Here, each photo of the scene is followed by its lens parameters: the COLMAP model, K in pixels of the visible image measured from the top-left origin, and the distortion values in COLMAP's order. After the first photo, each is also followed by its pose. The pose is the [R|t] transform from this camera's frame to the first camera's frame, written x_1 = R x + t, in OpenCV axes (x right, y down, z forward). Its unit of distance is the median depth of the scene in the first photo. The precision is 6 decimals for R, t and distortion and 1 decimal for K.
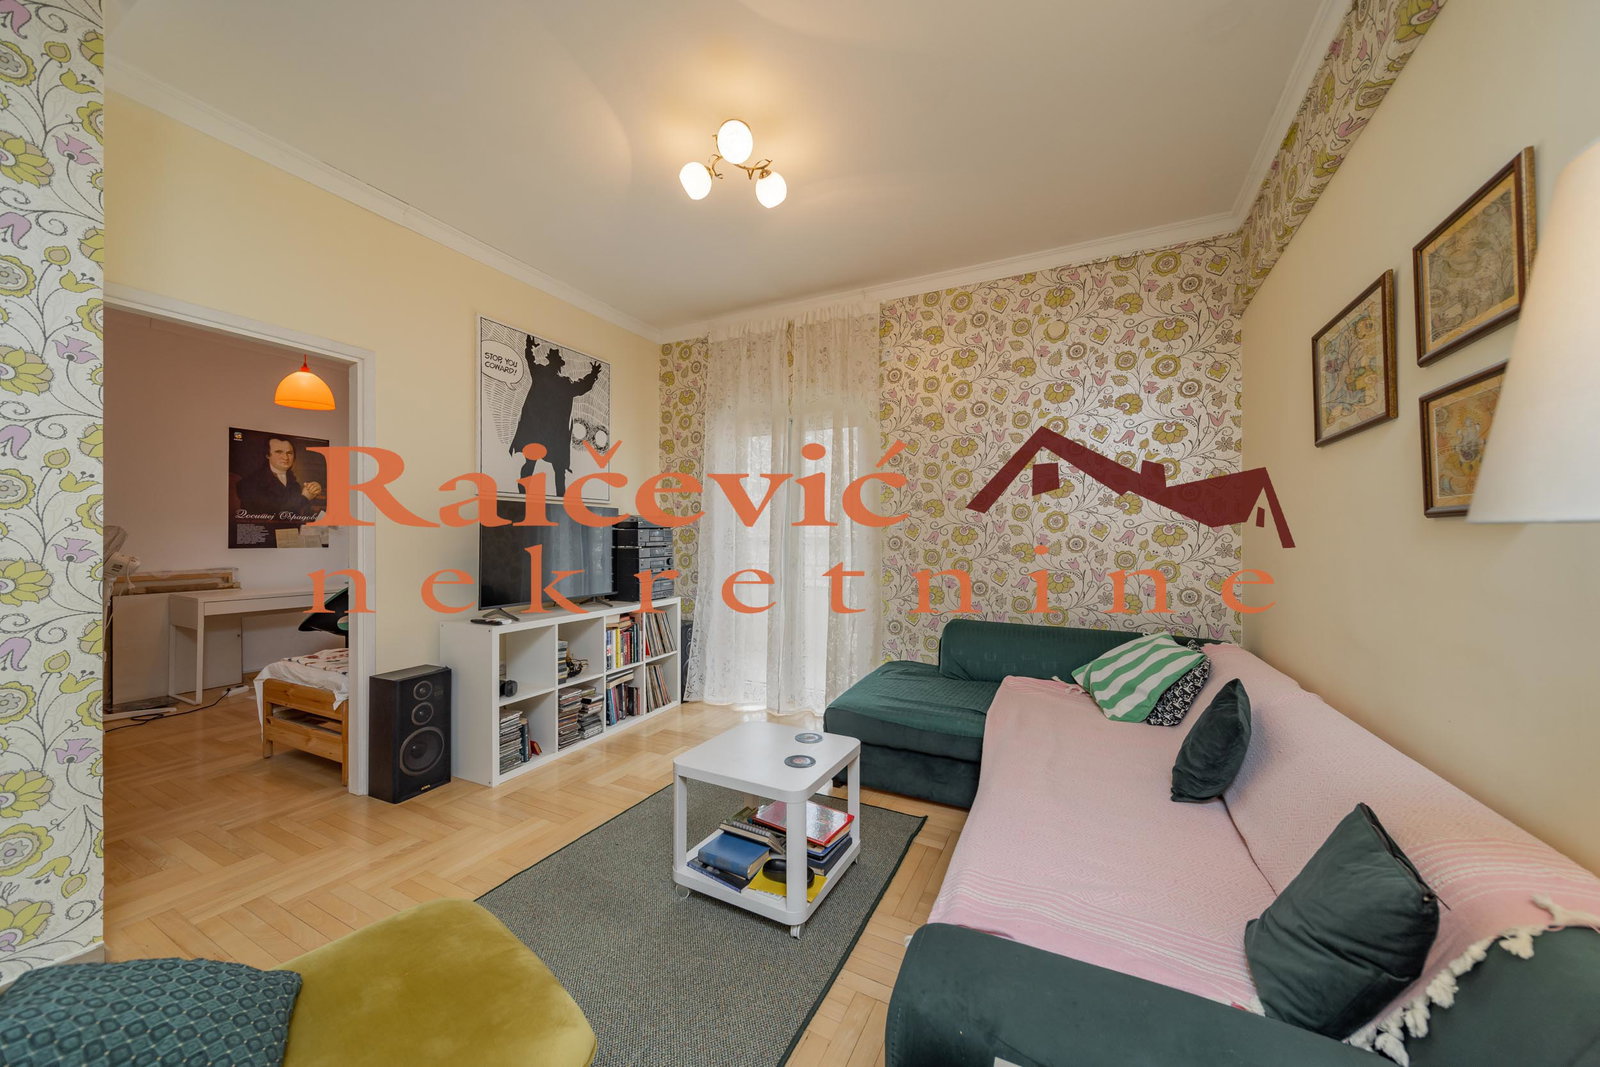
lens RADIAL K [[563.2, 0, 794.6], [0, 563.2, 535.1], [0, 0, 1]] dist [0.001632, -0.000826]
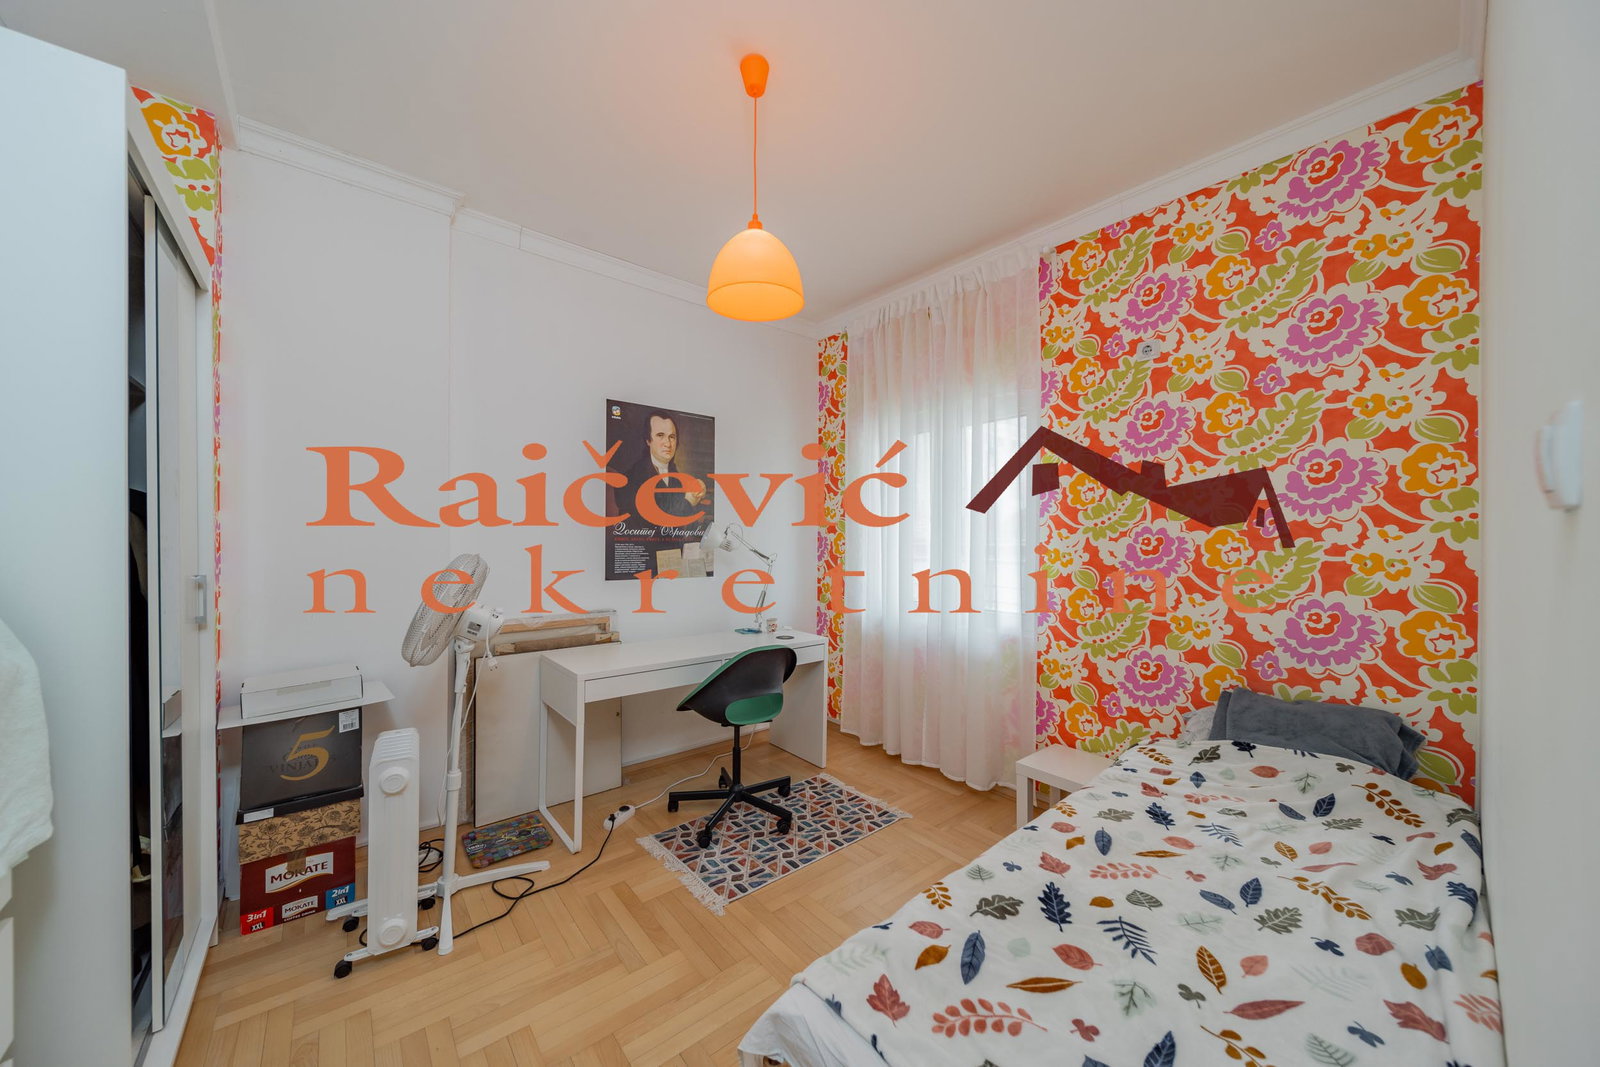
lens RADIAL K [[563.2, 0, 795.3], [0, 563.2, 534.9], [0, 0, 1]] dist [0.001632, -0.000826]
pose [[0.920268, -0.005974, -0.391243, -0.694178], [0.001913, 0.999940, -0.010770, -0.029182], [0.391284, 0.009163, 0.920225, 0.613602]]
